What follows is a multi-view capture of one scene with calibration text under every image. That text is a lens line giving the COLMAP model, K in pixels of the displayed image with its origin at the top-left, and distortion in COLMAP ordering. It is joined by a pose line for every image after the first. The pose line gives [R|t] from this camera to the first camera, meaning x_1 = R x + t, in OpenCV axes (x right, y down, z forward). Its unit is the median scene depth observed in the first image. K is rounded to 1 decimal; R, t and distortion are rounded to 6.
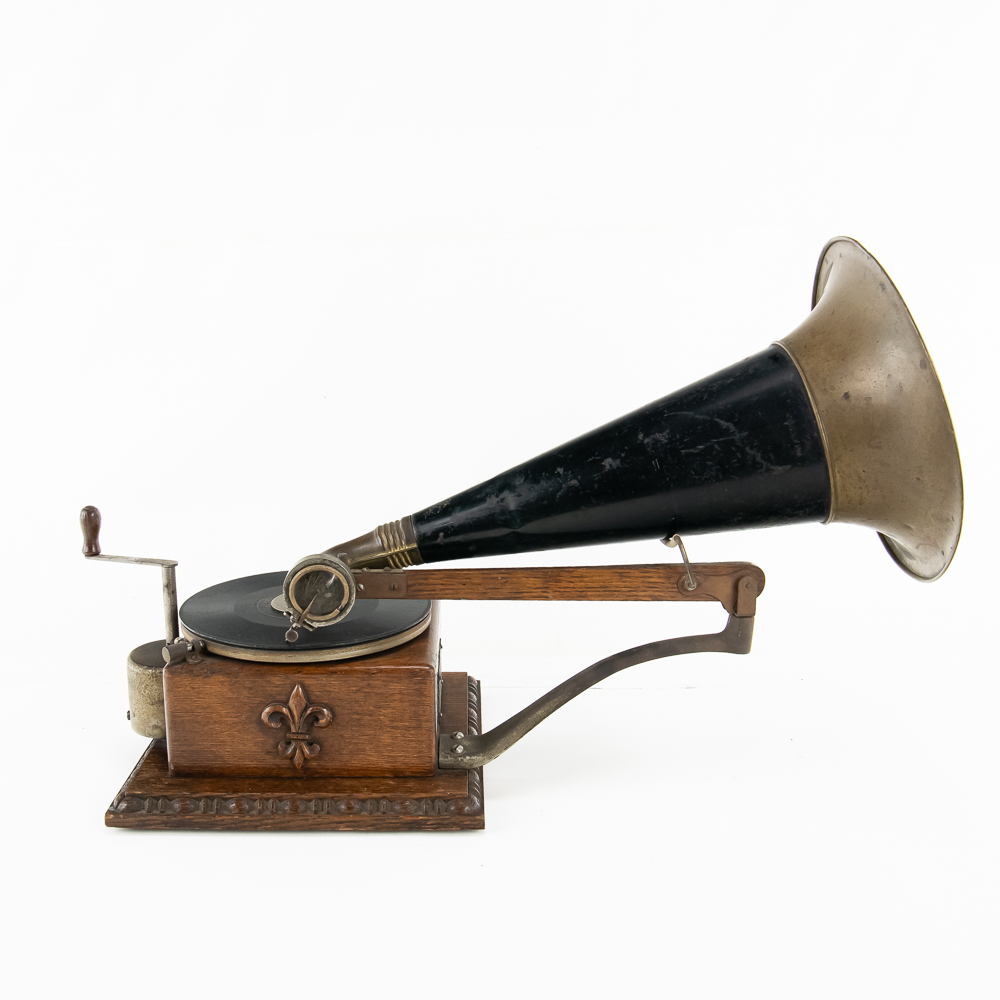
lens RADIAL K [[1365.5, 0, 499.4], [0, 1365.5, 503.3], [0, 0, 1]] dist [-0.034035, 0.000000]
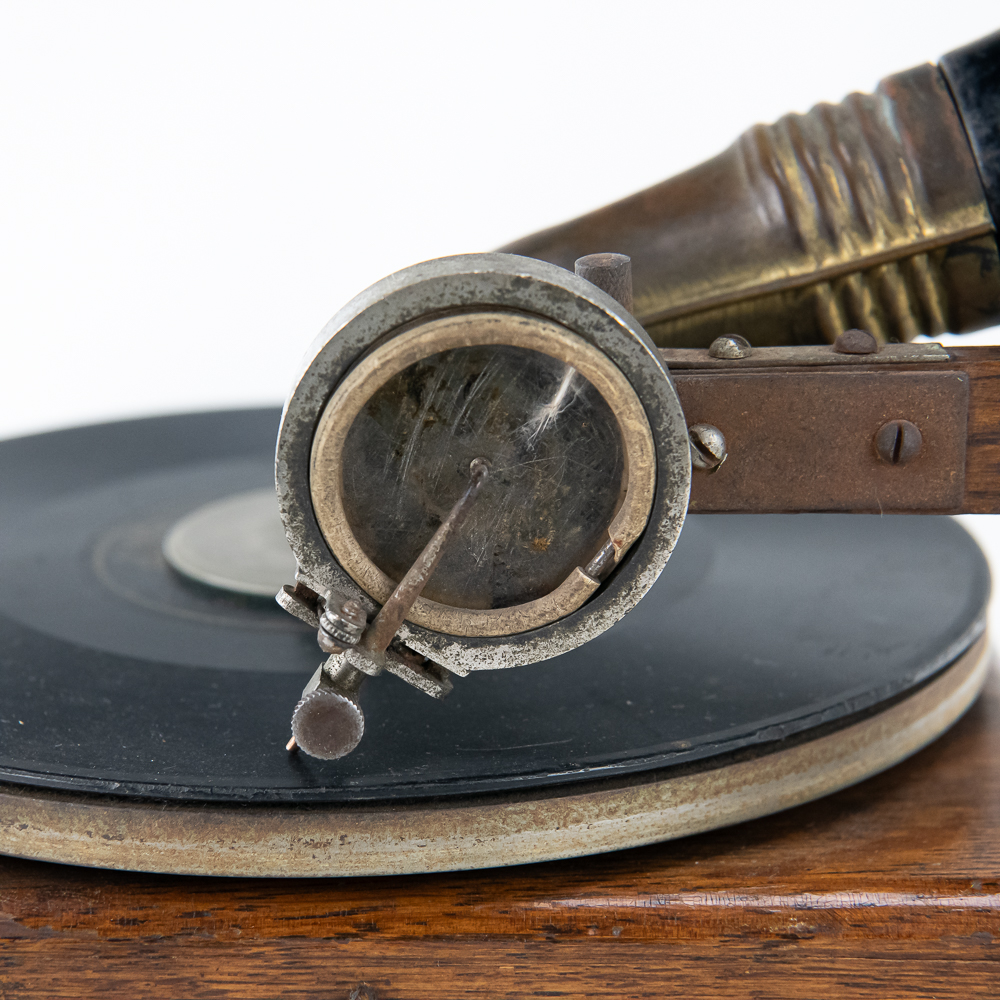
lens RADIAL K [[3395.2, 0, 500.2], [0, 3395.2, 498.2], [0, 0, 1]] dist [0.403828, 0.000000]
pose [[0.999811, -0.006266, -0.018426, -0.120915], [0.007152, 0.998802, 0.048402, 0.046920], [0.018100, -0.048524, 0.998658, 0.562354]]
